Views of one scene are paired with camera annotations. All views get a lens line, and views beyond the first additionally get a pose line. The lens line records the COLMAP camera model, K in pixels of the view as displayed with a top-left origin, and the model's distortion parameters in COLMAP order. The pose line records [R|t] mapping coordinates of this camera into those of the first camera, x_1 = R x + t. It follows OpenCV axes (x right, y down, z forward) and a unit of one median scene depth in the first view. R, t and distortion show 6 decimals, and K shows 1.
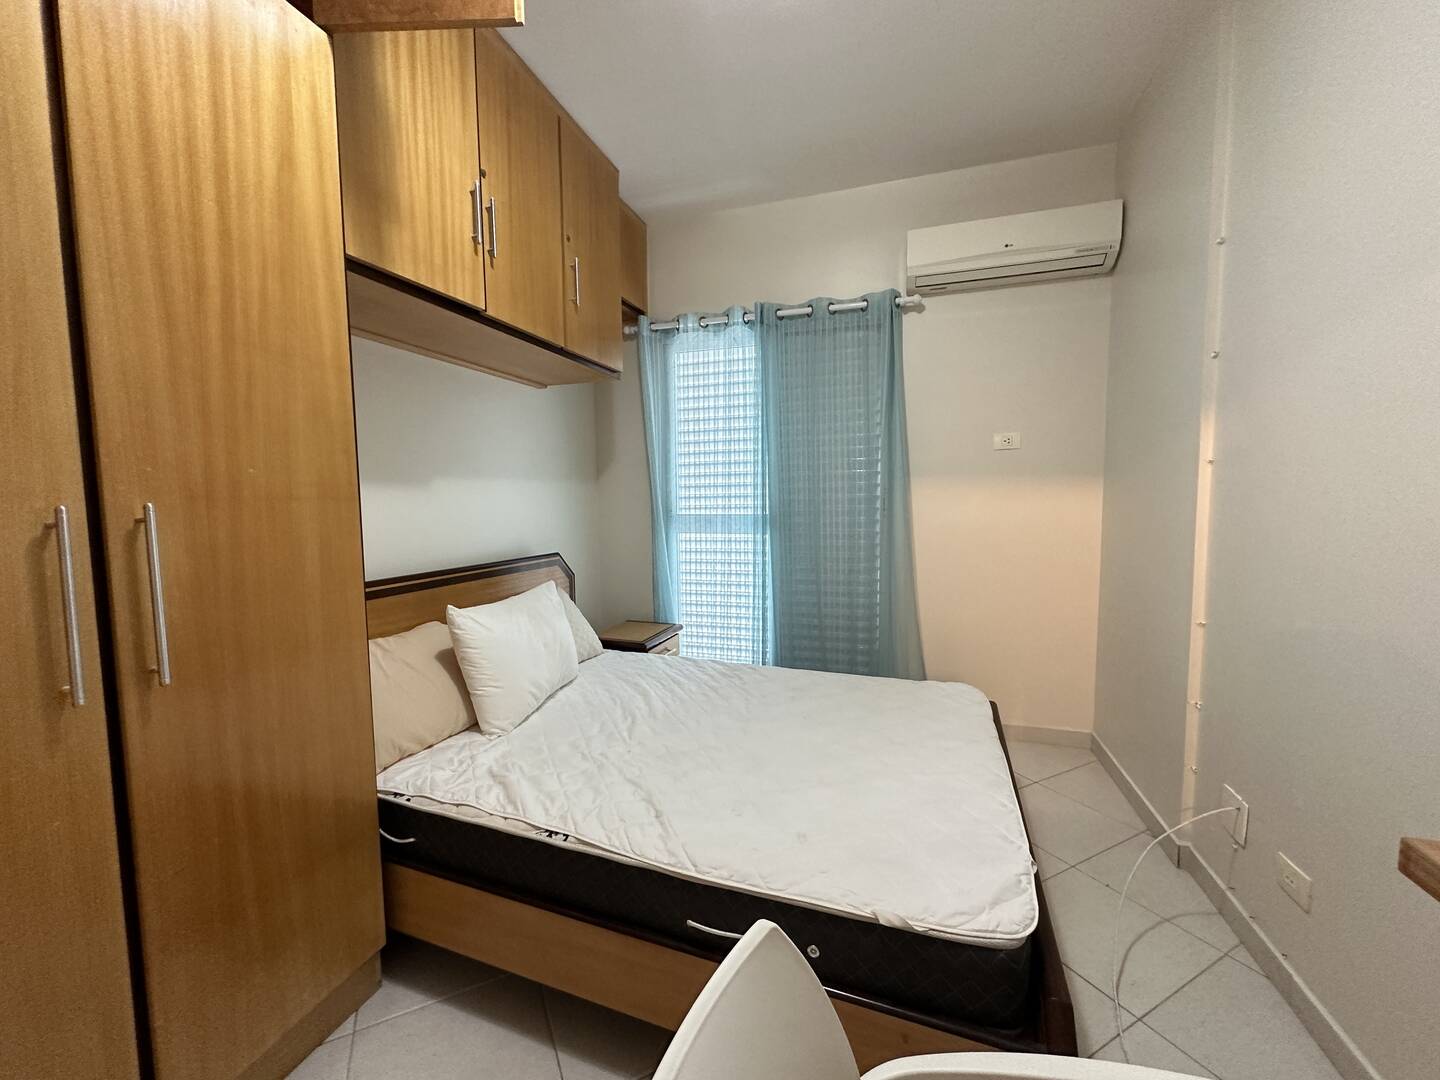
lens RADIAL K [[576.0, 0, 710.1], [0, 576.0, 543.7], [0, 0, 1]] dist [-0.005101, 0.001150]
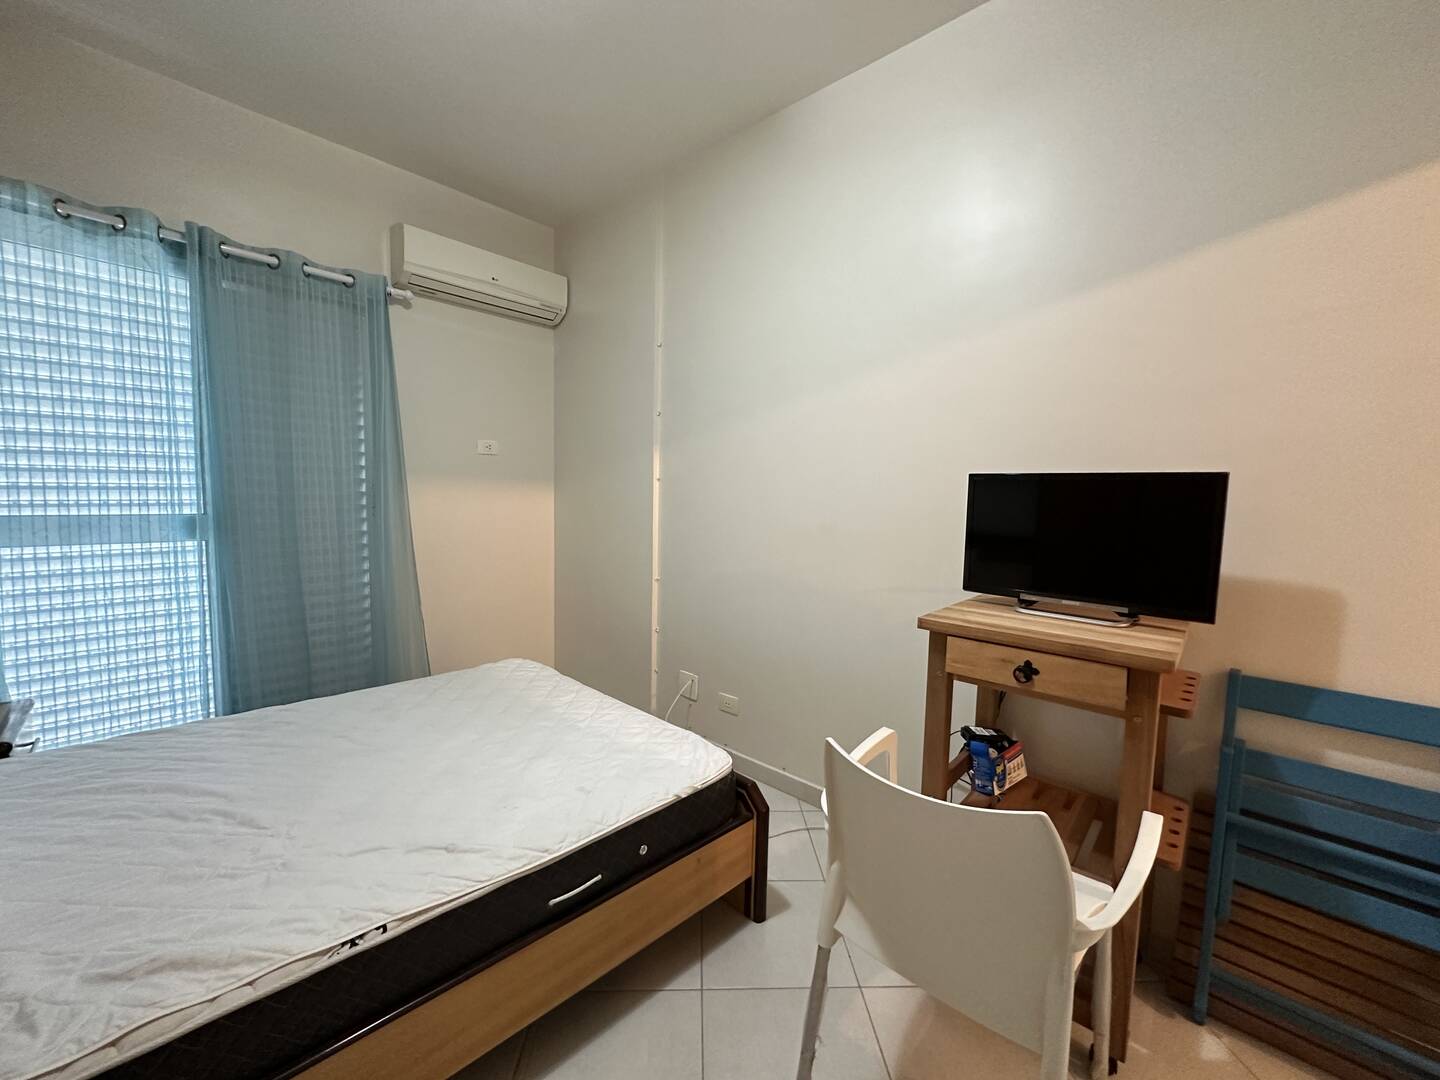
lens RADIAL K [[576.0, 0, 725.5], [0, 576.0, 547.2], [0, 0, 1]] dist [-0.005101, 0.001150]
pose [[0.403249, -0.066462, 0.912673, -0.353101], [0.048558, 0.997508, 0.051185, -0.016099], [-0.913801, 0.023677, 0.405472, 0.108822]]
